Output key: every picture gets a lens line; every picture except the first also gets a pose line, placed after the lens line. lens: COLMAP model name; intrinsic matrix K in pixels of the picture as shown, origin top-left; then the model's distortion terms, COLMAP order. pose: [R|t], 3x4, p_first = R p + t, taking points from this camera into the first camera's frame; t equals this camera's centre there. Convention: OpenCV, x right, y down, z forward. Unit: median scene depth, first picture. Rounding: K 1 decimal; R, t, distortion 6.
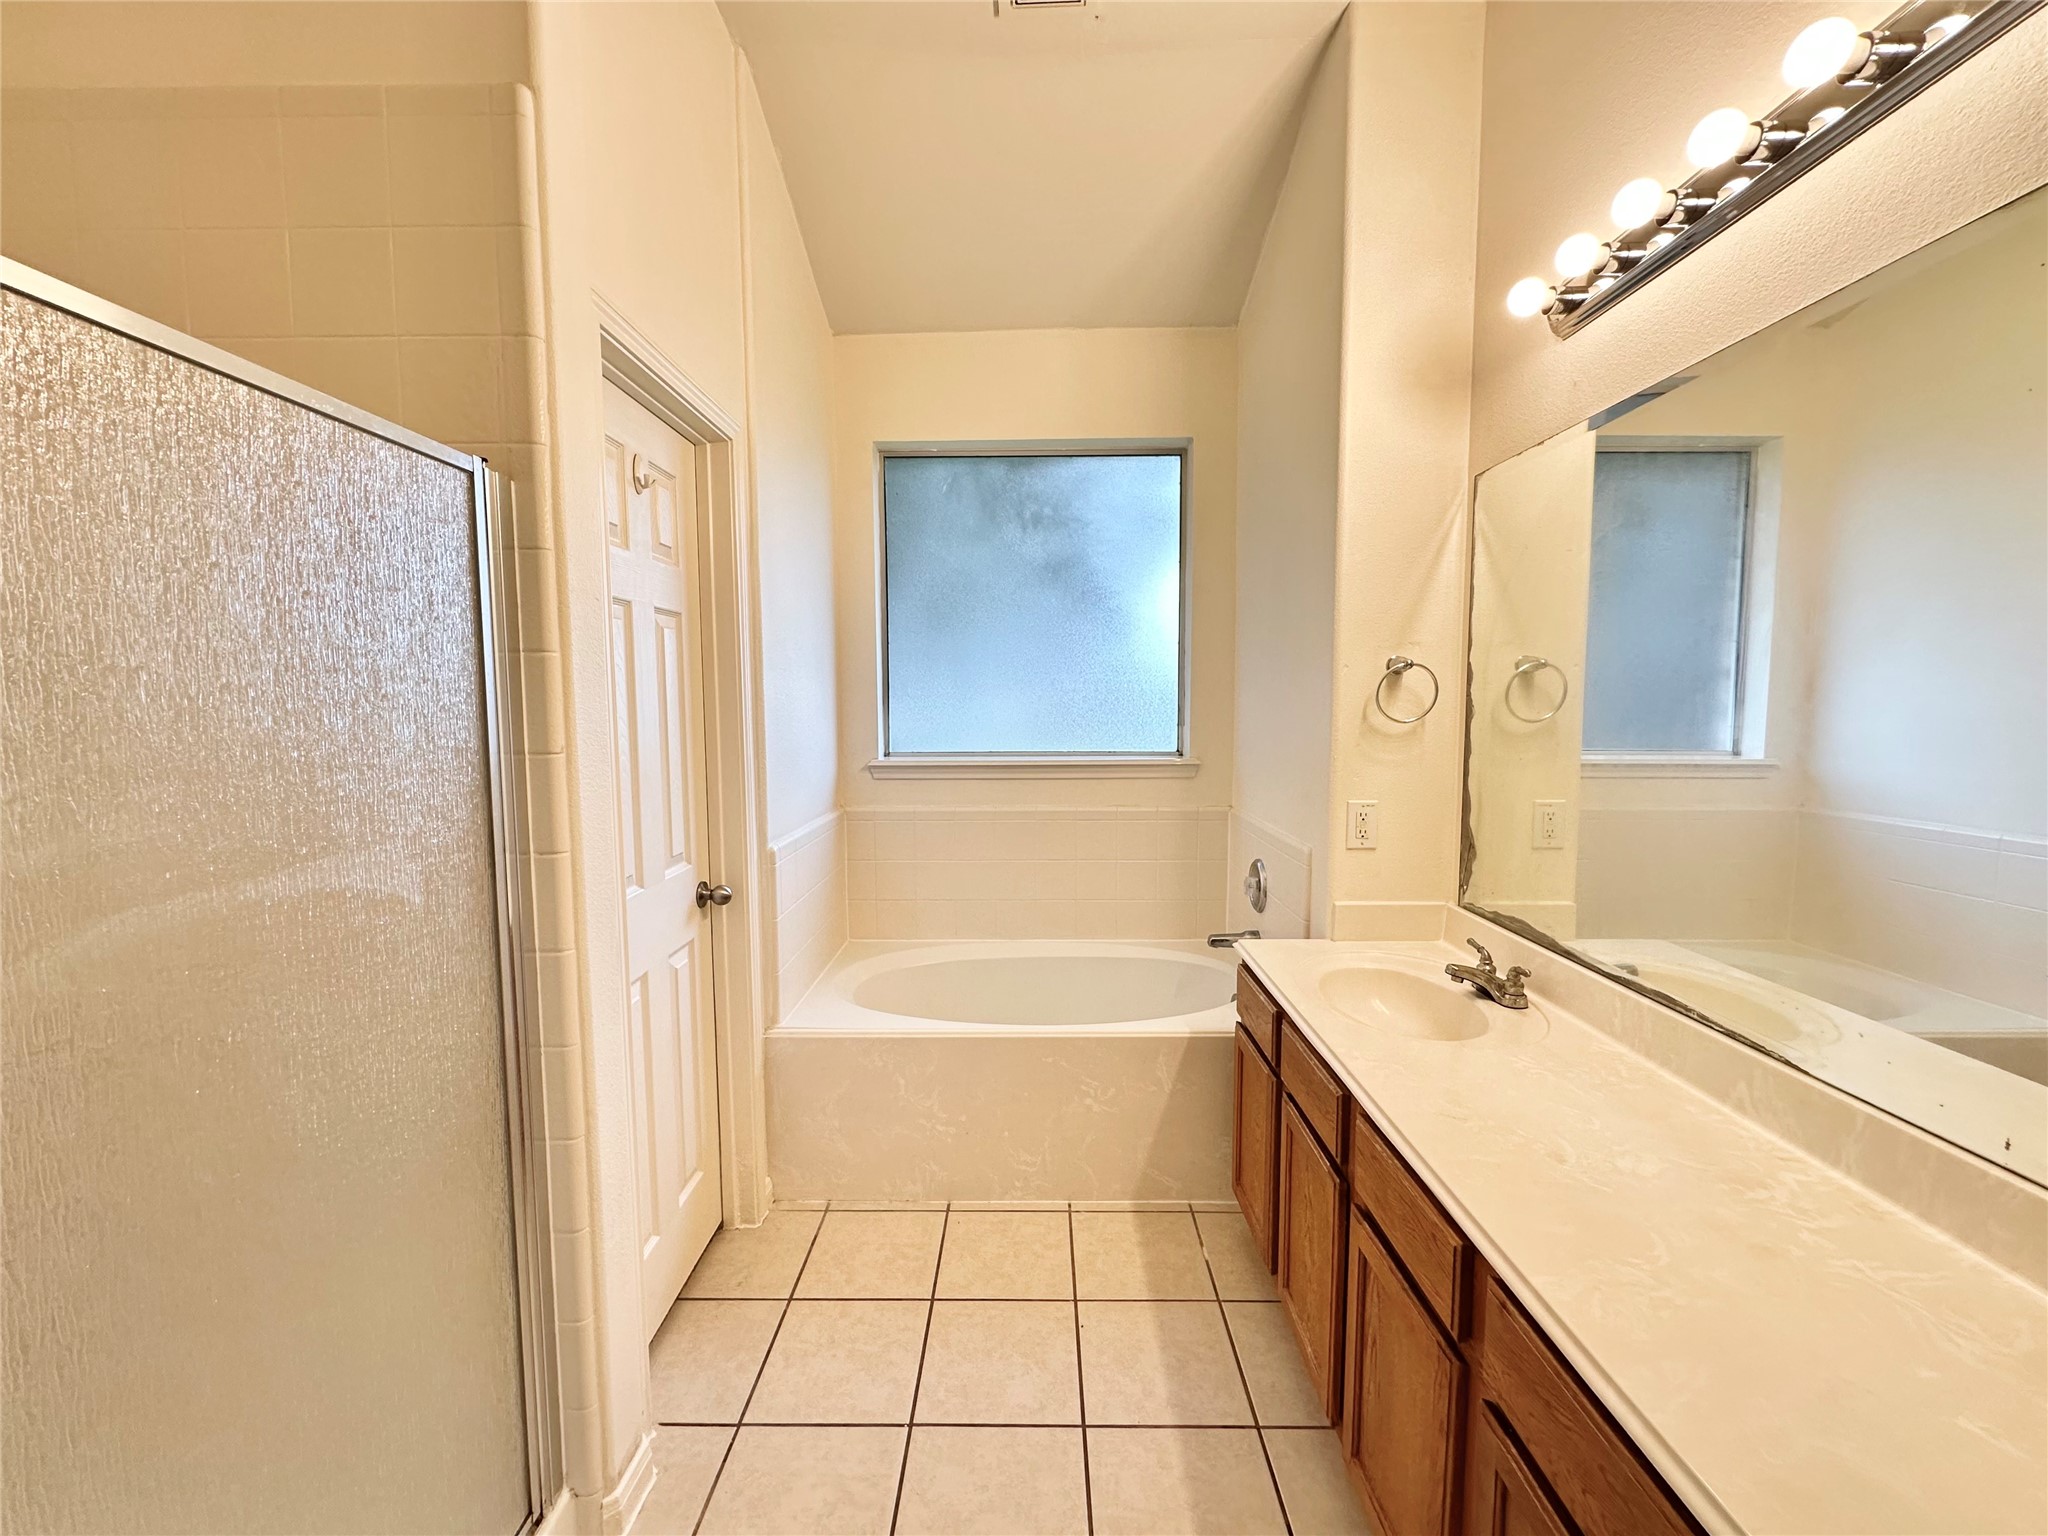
lens RADIAL K [[814.1, 0, 1024.0], [0, 814.1, 768.0], [0, 0, 1]] dist [-0.006101, 0.000144]
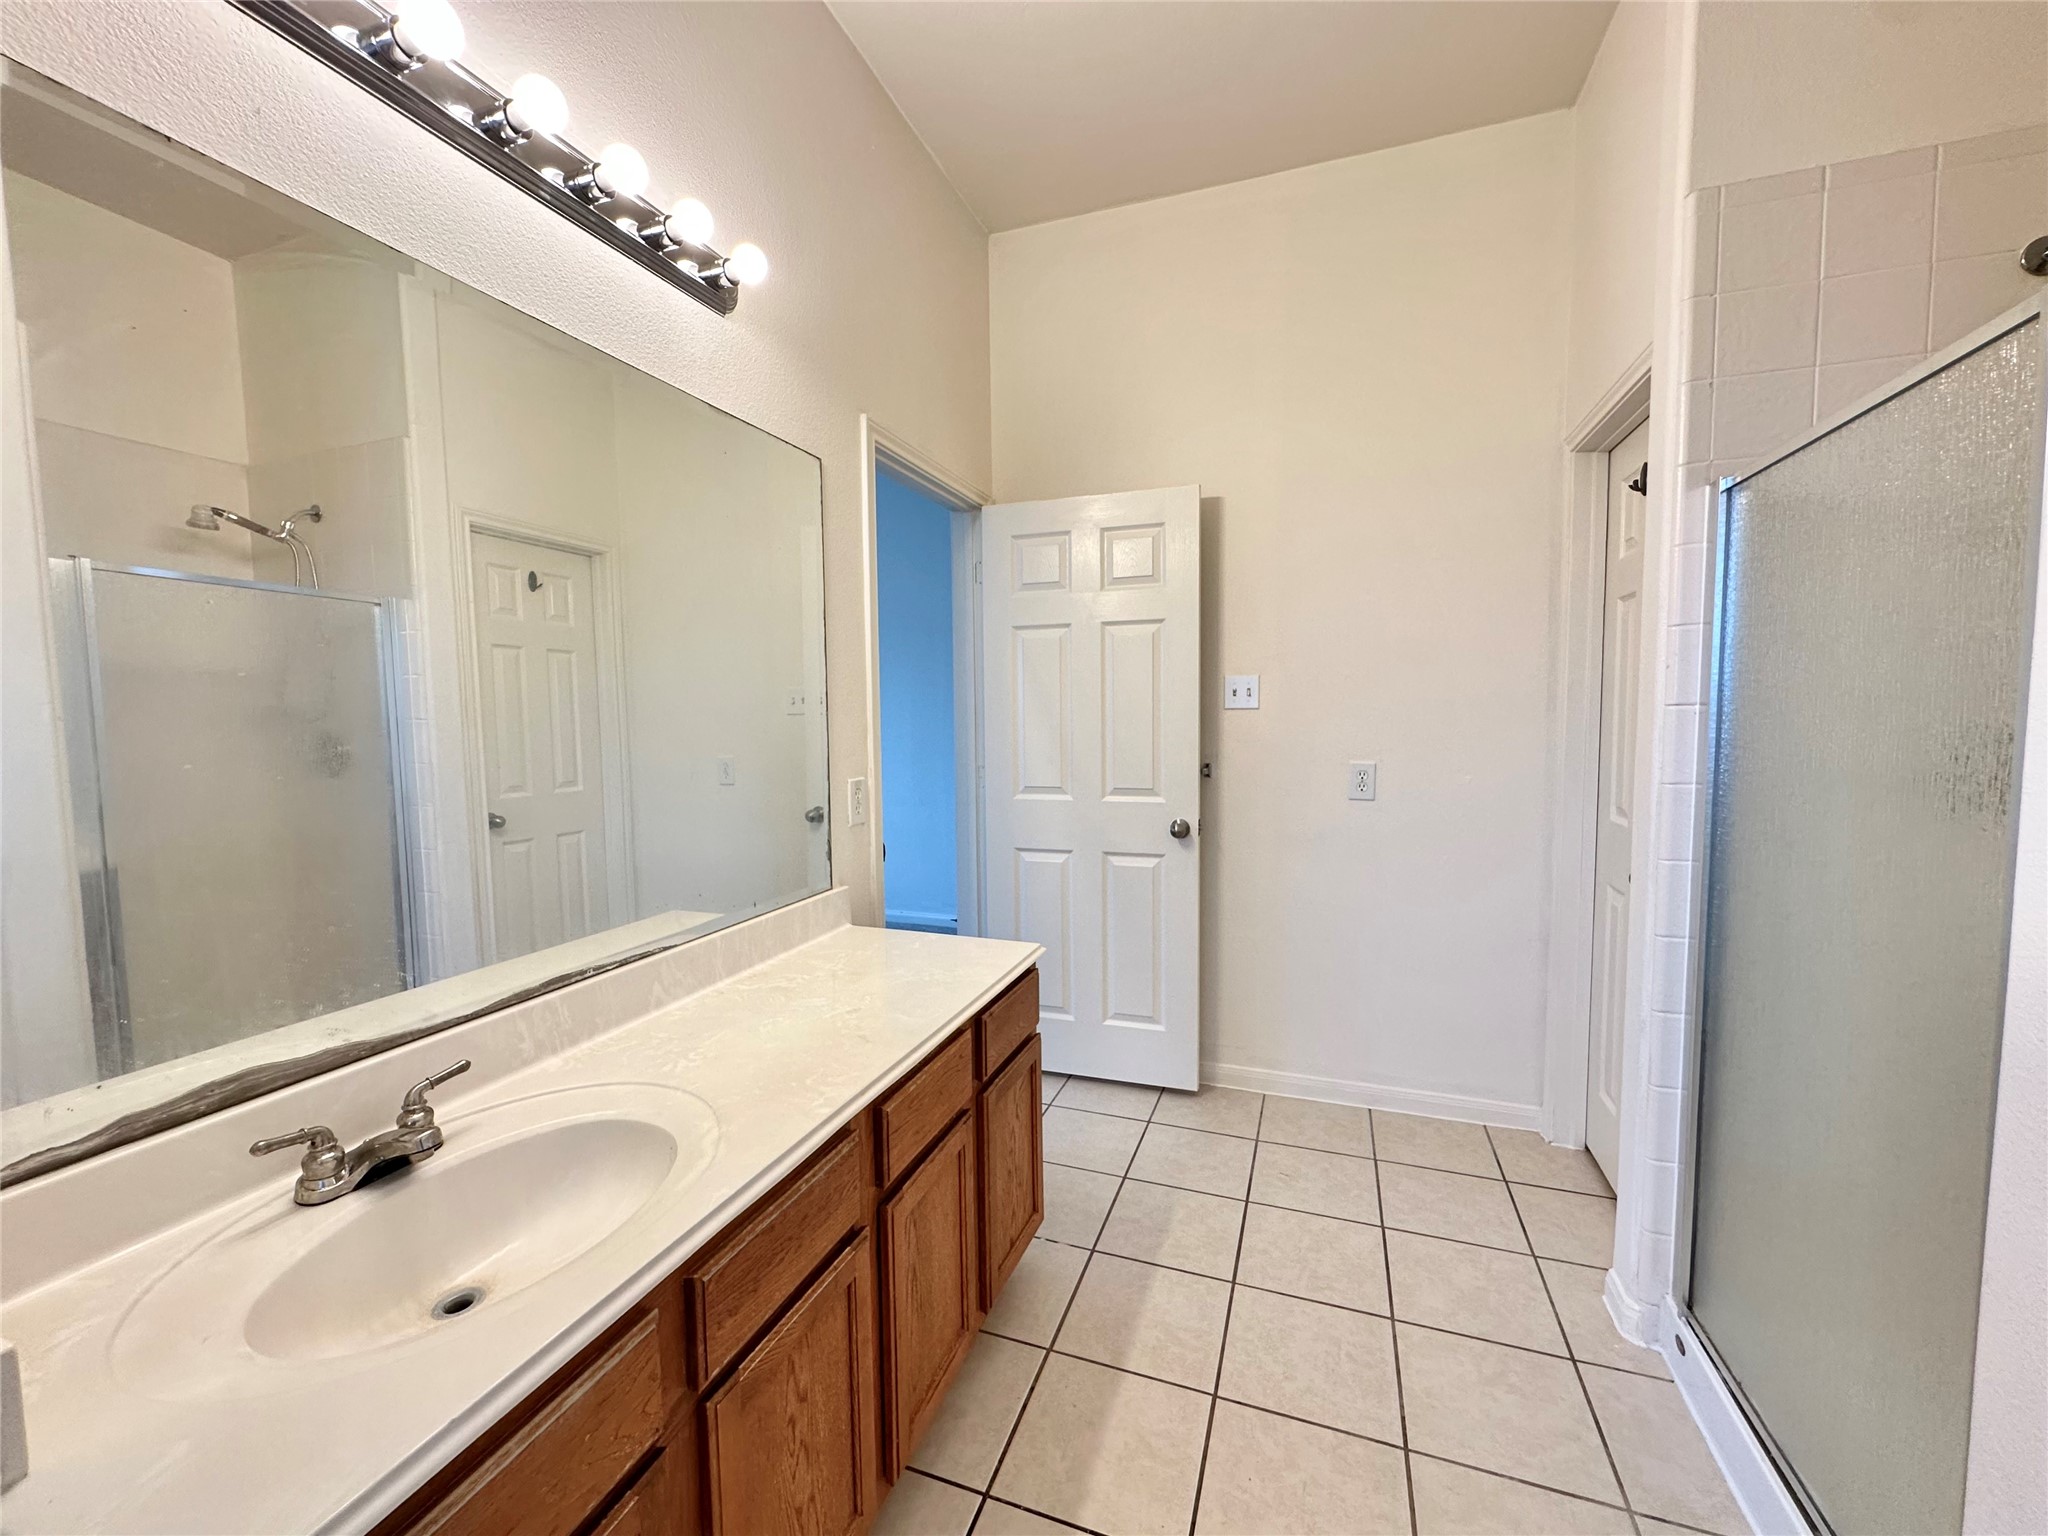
lens RADIAL K [[814.1, 0, 1024.0], [0, 814.1, 768.0], [0, 0, 1]] dist [-0.006101, 0.000144]
pose [[-0.942151, -0.007389, 0.335106, -0.044418], [0.041477, 0.989503, 0.138432, -0.076435], [-0.332612, 0.144323, -0.931955, 1.749625]]
